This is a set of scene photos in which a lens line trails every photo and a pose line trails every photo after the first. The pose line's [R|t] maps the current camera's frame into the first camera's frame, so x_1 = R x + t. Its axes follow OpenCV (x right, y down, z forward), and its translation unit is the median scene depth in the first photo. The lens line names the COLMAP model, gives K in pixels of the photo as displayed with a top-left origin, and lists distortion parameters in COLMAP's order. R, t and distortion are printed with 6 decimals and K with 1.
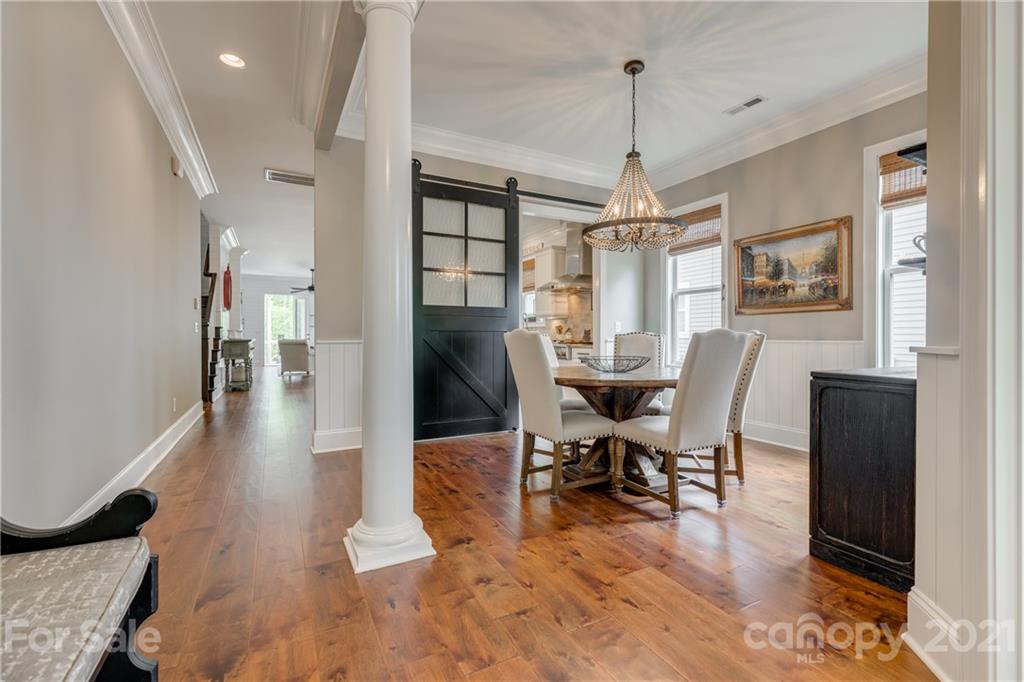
lens RADIAL K [[459.9, 0, 515.5], [0, 459.9, 339.3], [0, 0, 1]] dist [0.002530, -0.000538]
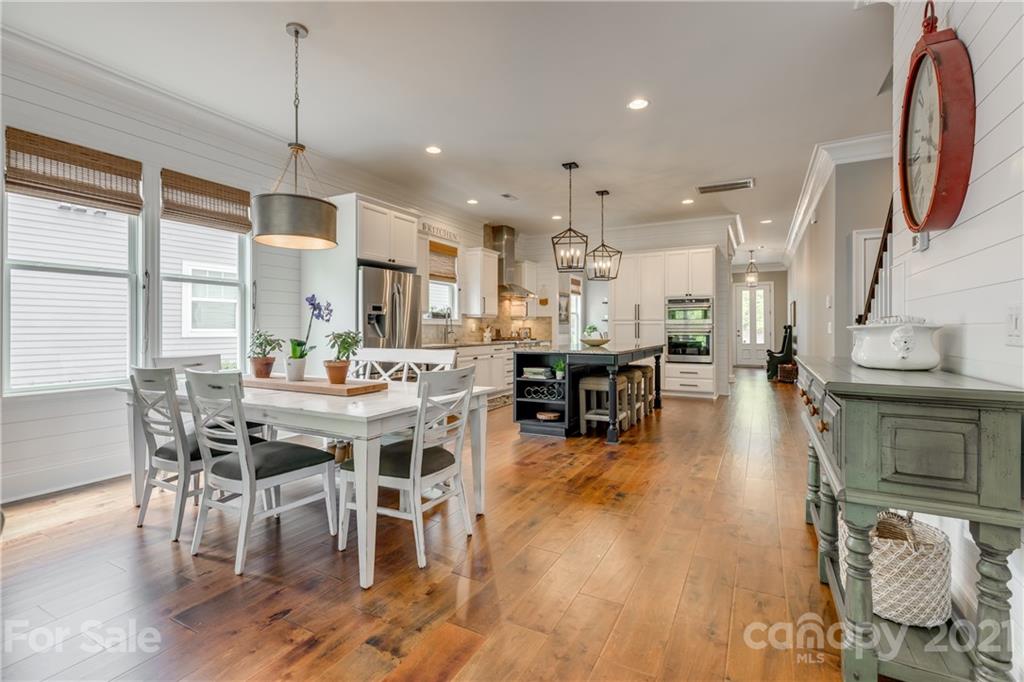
lens RADIAL K [[459.9, 0, 517.4], [0, 459.9, 328.7], [0, 0, 1]] dist [0.002530, -0.000538]
pose [[-0.562671, 0.003715, 0.826673, -1.425354], [0.010893, 0.999936, 0.002920, -0.039151], [-0.826609, 0.010648, -0.562676, 2.629305]]
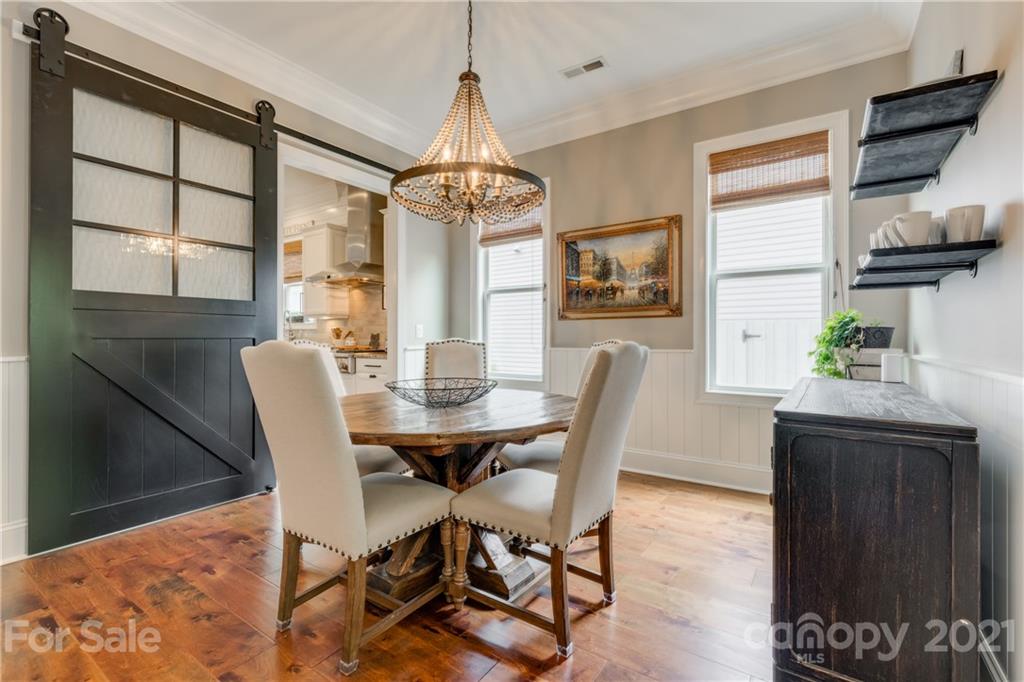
lens RADIAL K [[459.9, 0, 519.6], [0, 459.9, 334.4], [0, 0, 1]] dist [0.002530, -0.000538]
pose [[0.883082, 0.002326, 0.469212, 0.005965], [0.003306, 0.999932, -0.011179, -0.015944], [-0.469206, 0.011423, 0.883015, 0.290666]]
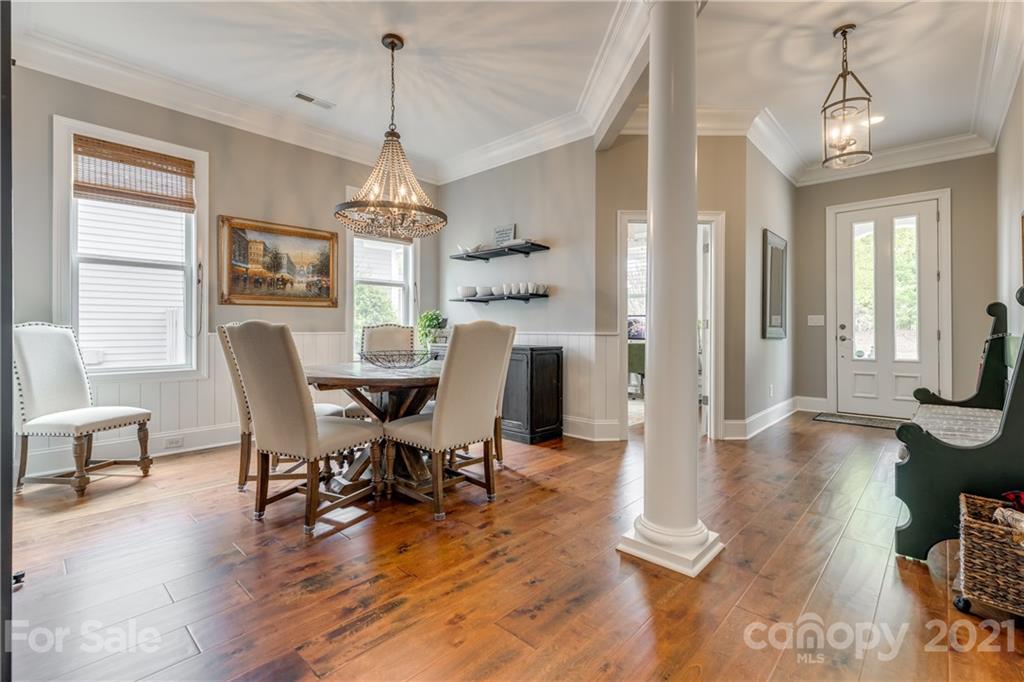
lens RADIAL K [[459.9, 0, 515.1], [0, 459.9, 326.8], [0, 0, 1]] dist [0.002530, -0.000538]
pose [[-0.333053, 0.016181, 0.942769, -0.539788], [0.013224, 0.999835, -0.012489, 0.008829], [-0.942815, 0.008307, -0.333212, 0.834074]]
